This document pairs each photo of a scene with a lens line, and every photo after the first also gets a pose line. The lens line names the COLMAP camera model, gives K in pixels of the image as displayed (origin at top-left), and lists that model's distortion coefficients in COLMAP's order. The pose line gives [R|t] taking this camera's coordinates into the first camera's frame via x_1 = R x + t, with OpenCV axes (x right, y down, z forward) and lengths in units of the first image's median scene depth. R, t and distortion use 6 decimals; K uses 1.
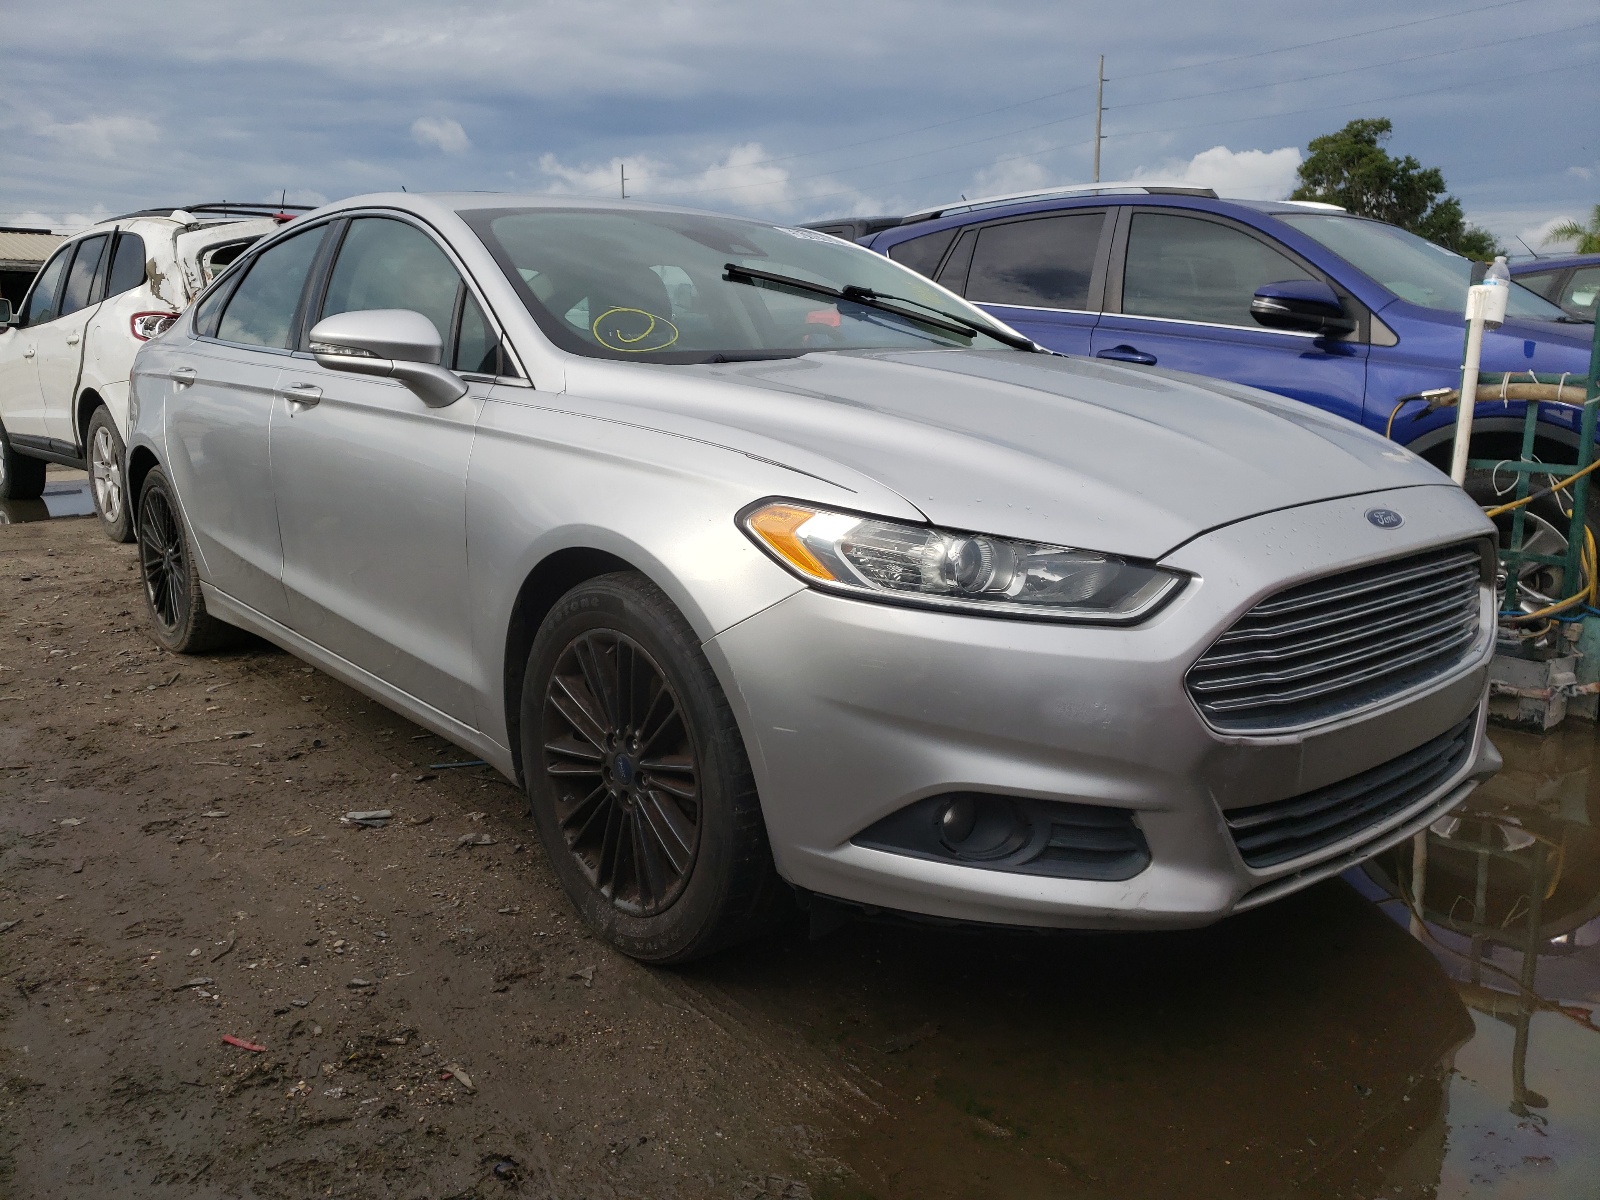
lens RADIAL K [[1268.5, 0, 800.0], [0, 1268.5, 600.0], [0, 0, 1]] dist [0.029709, -0.035411]
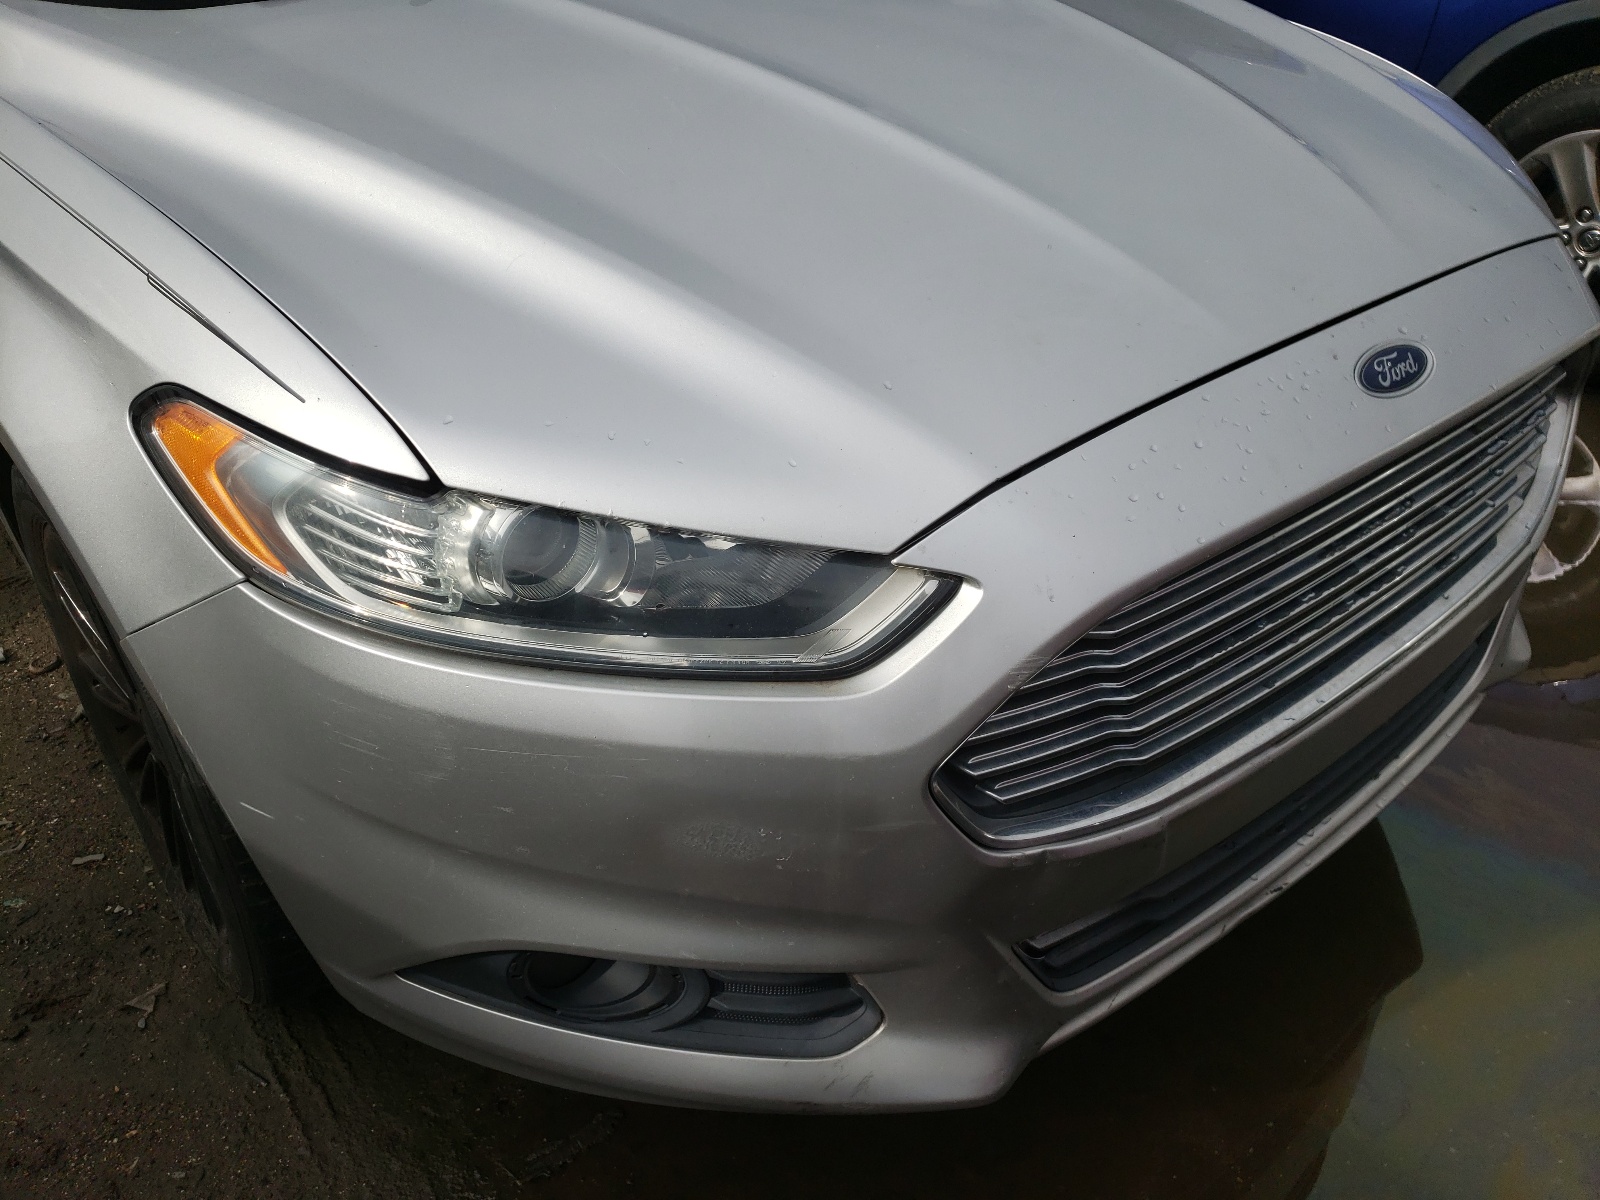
lens RADIAL K [[1268.5, 0, 800.0], [0, 1268.5, 600.0], [0, 0, 1]] dist [0.029709, -0.035411]
pose [[0.999389, 0.001257, -0.034932, 0.259409], [0.011340, 0.933647, 0.358016, -0.192311], [0.033064, -0.358193, 0.933062, 0.519651]]
